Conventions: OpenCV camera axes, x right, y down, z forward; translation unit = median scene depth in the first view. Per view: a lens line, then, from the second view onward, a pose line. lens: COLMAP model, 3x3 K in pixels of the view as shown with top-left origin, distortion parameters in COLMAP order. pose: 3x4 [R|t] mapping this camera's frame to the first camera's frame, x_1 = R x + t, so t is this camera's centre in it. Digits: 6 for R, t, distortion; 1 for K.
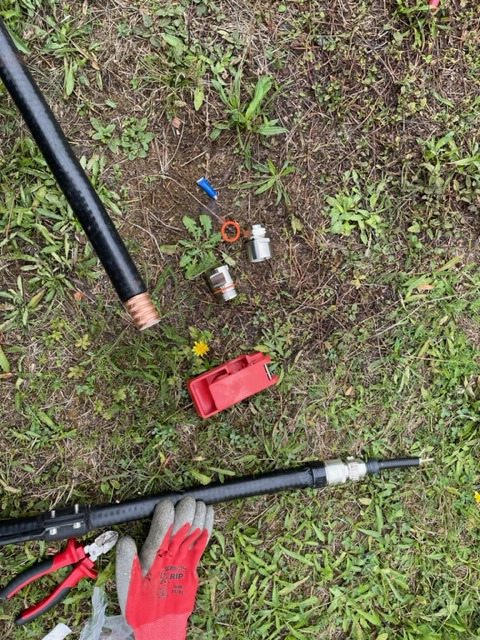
lens RADIAL K [[472.5, 0, 240.0], [0, 472.5, 320.0], [0, 0, 1]] dist [0.097463, -0.131606]
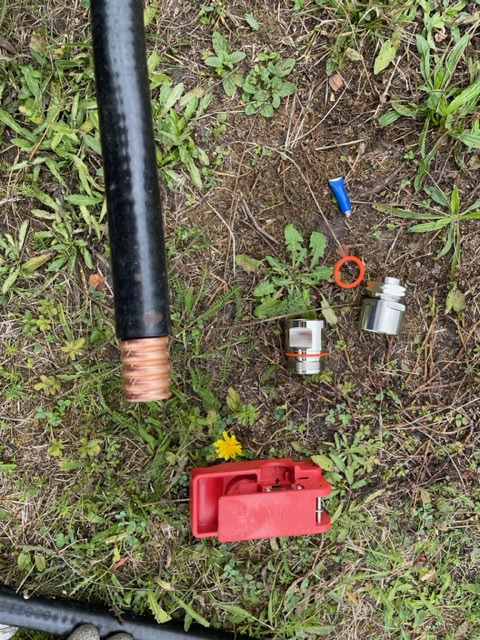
lens RADIAL K [[472.5, 0, 240.0], [0, 472.5, 320.0], [0, 0, 1]] dist [0.097463, -0.131606]
pose [[0.914249, 0.382666, -0.133098, -0.044672], [-0.382225, 0.923586, 0.029874, -0.093404], [0.134359, 0.023561, 0.990653, 0.364303]]
